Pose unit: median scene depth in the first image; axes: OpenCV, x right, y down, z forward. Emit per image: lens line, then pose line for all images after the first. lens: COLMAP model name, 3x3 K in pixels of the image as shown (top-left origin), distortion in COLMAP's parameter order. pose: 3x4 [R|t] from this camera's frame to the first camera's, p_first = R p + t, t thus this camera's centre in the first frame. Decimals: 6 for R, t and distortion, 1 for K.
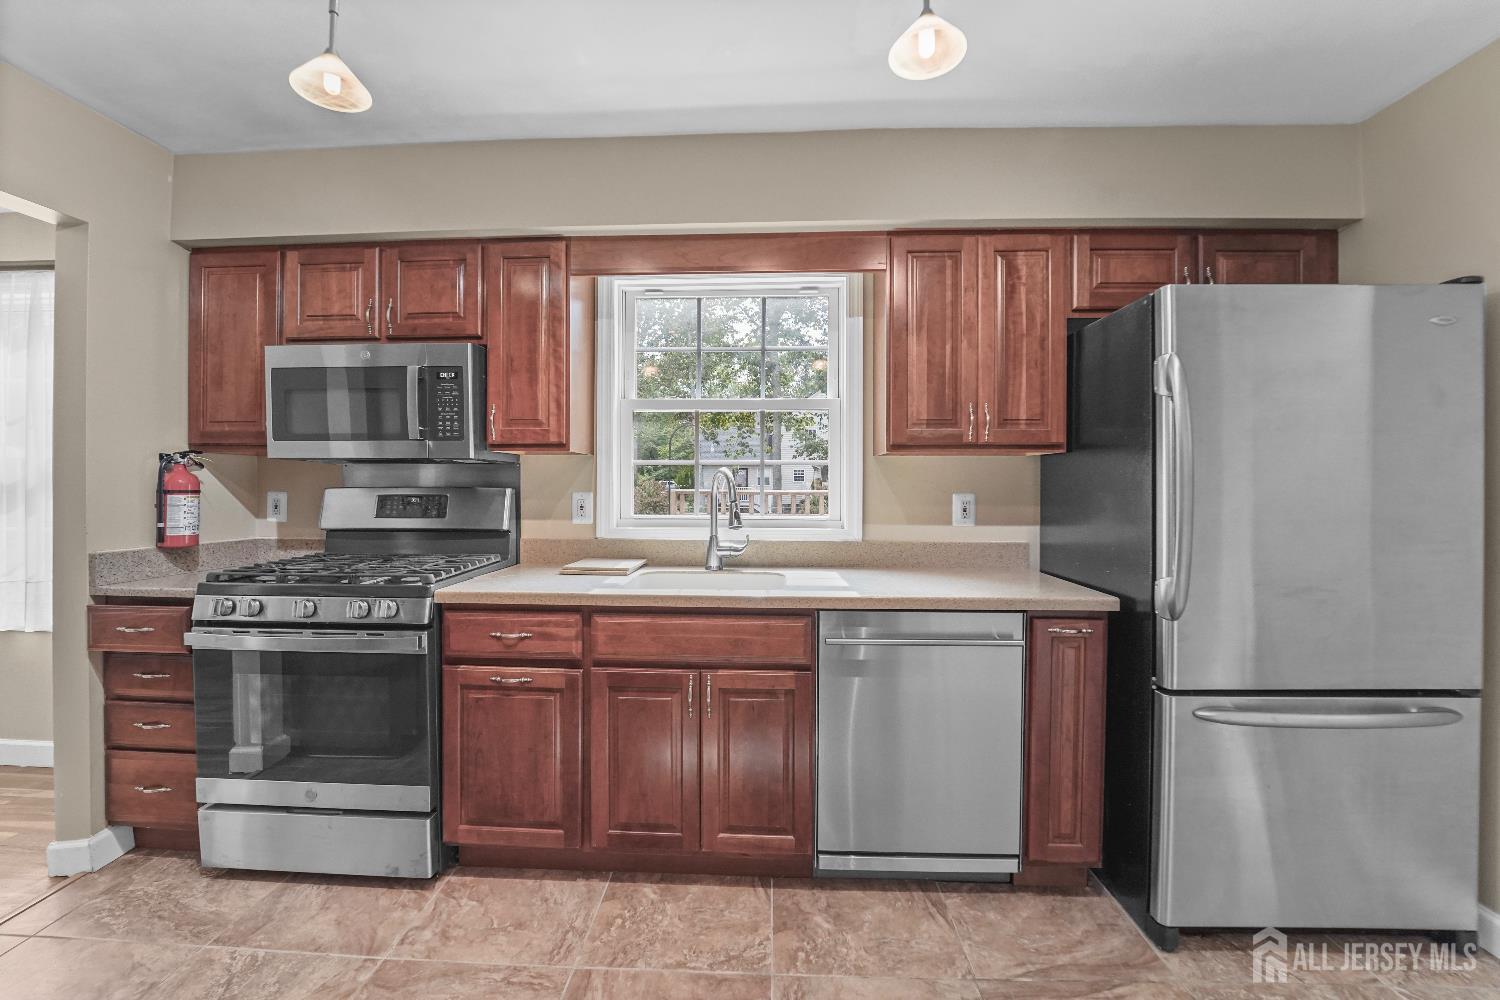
lens RADIAL K [[615.3, 0, 737.6], [0, 615.3, 490.3], [0, 0, 1]] dist [-0.015819, -0.000868]
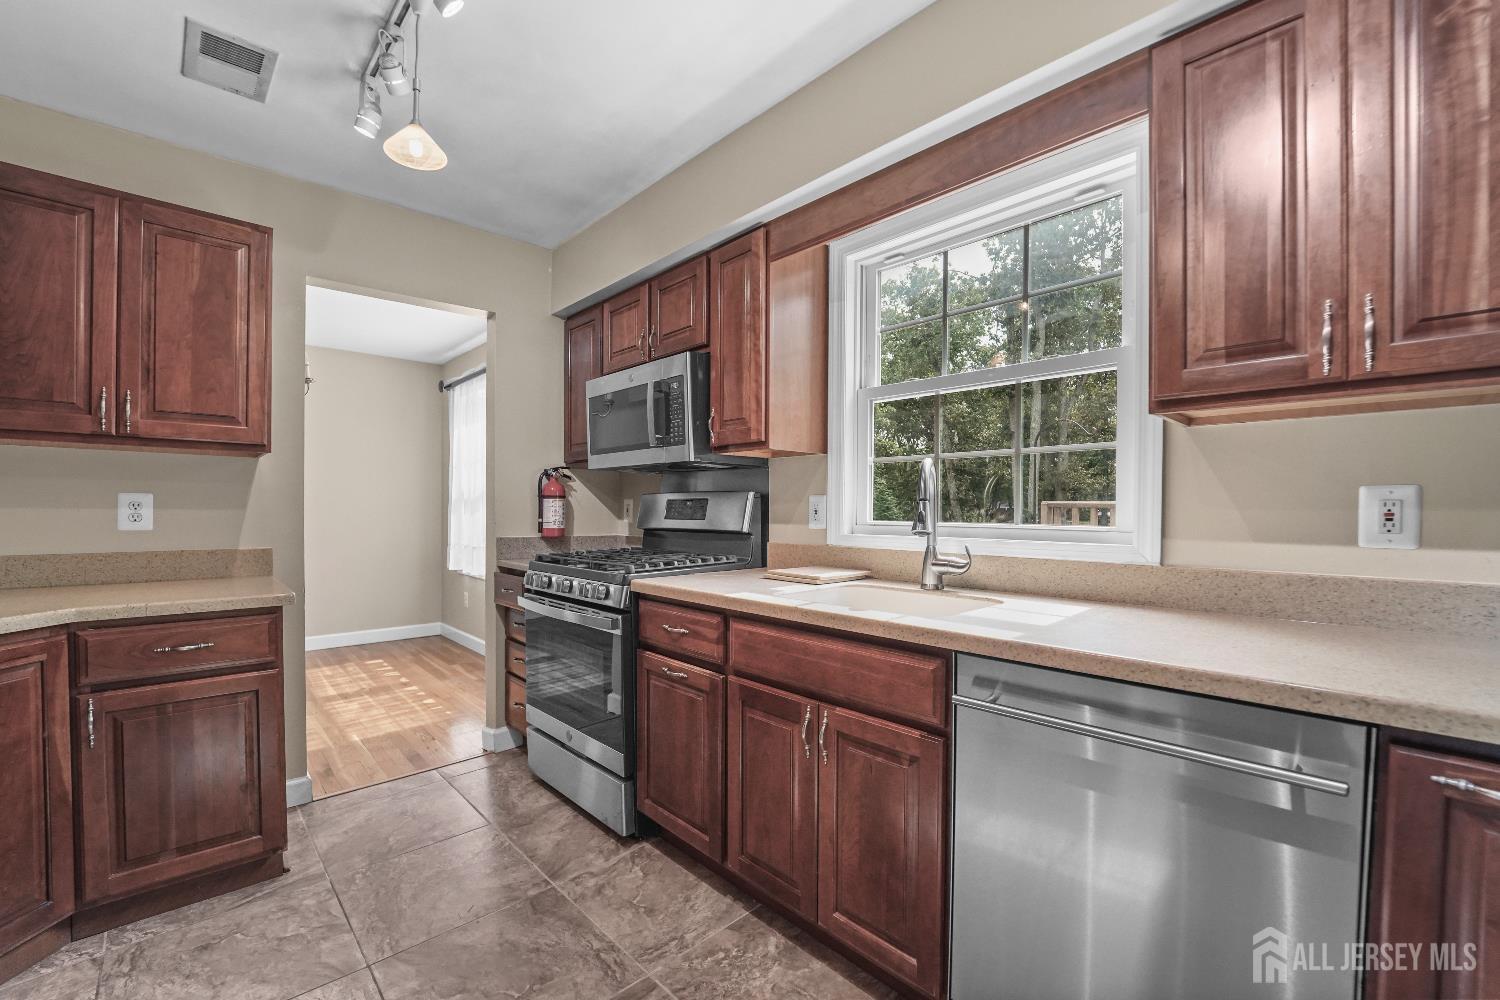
lens RADIAL K [[615.3, 0, 752.0], [0, 615.3, 520.4], [0, 0, 1]] dist [-0.015819, -0.000868]
pose [[0.728721, 0.013229, -0.684683, 0.408238], [-0.006732, 0.999903, 0.012155, 0.040119], [0.684778, -0.004248, 0.728740, 0.331218]]
